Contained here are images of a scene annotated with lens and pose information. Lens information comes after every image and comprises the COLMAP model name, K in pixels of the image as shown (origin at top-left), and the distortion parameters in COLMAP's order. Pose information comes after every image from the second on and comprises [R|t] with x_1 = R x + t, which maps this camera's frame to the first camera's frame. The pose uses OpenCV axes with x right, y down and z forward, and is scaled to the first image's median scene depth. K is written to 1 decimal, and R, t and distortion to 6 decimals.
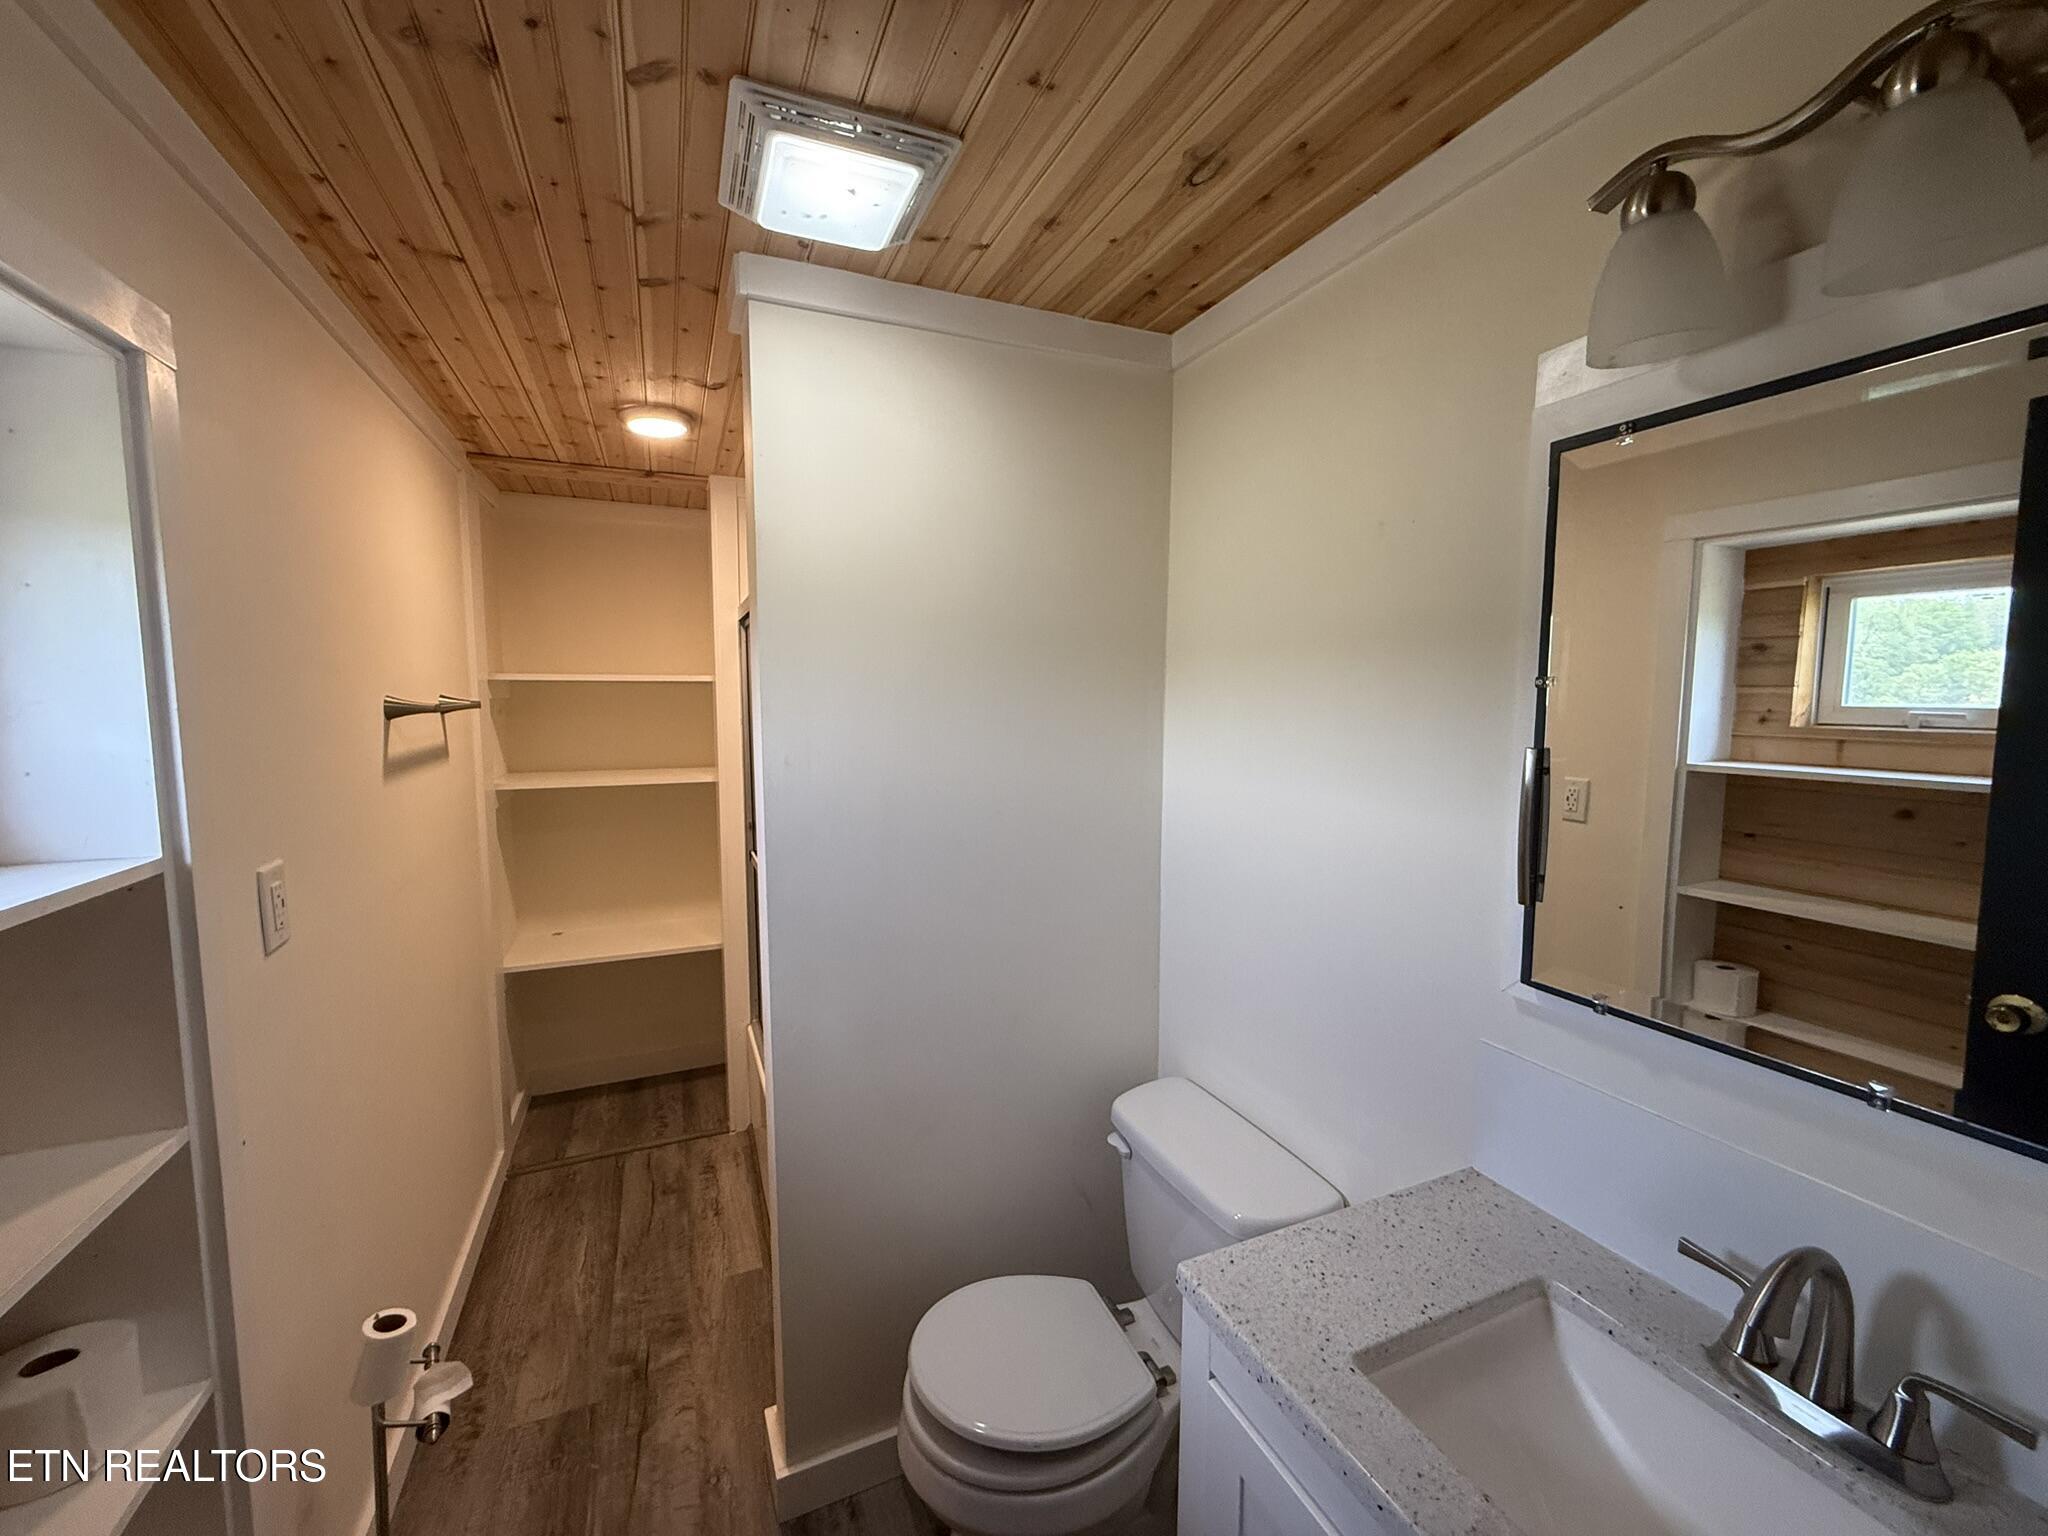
lens RADIAL K [[828.2, 0, 1025.0], [0, 828.2, 766.2], [0, 0, 1]] dist [0.014376, 0.000898]
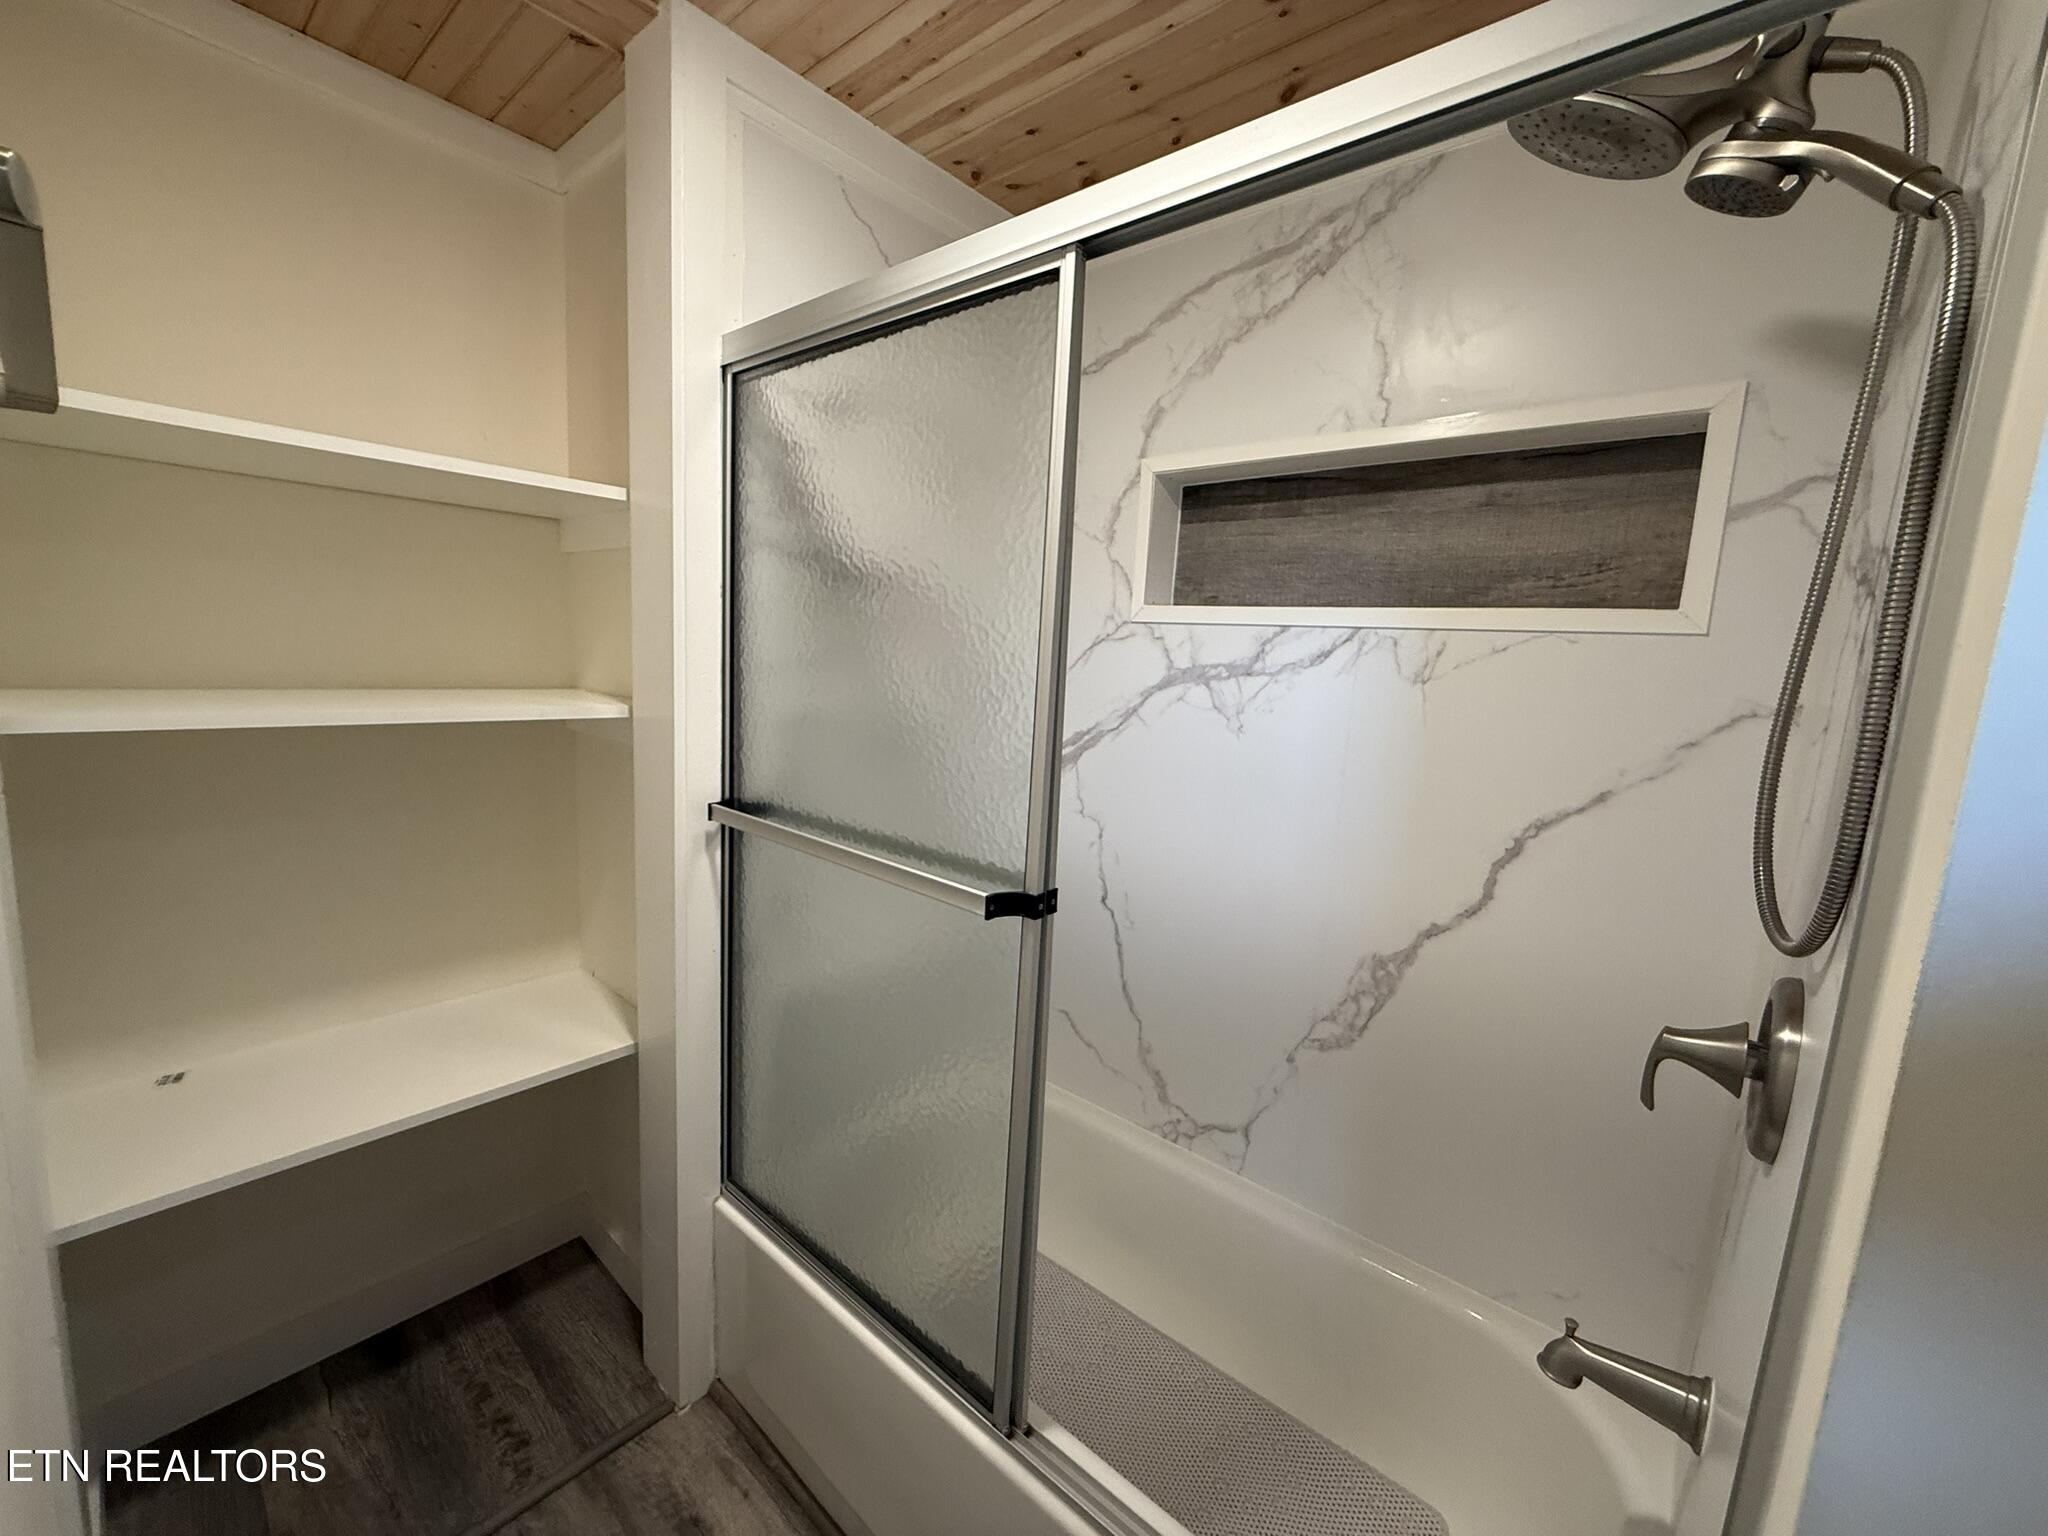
lens RADIAL K [[828.2, 0, 1020.9], [0, 828.2, 765.7], [0, 0, 1]] dist [0.014376, 0.000898]
pose [[0.905146, -0.014114, 0.424866, -0.374036], [-0.015000, 0.997766, 0.065103, 0.011191], [-0.424835, -0.065301, 0.902912, 0.472509]]
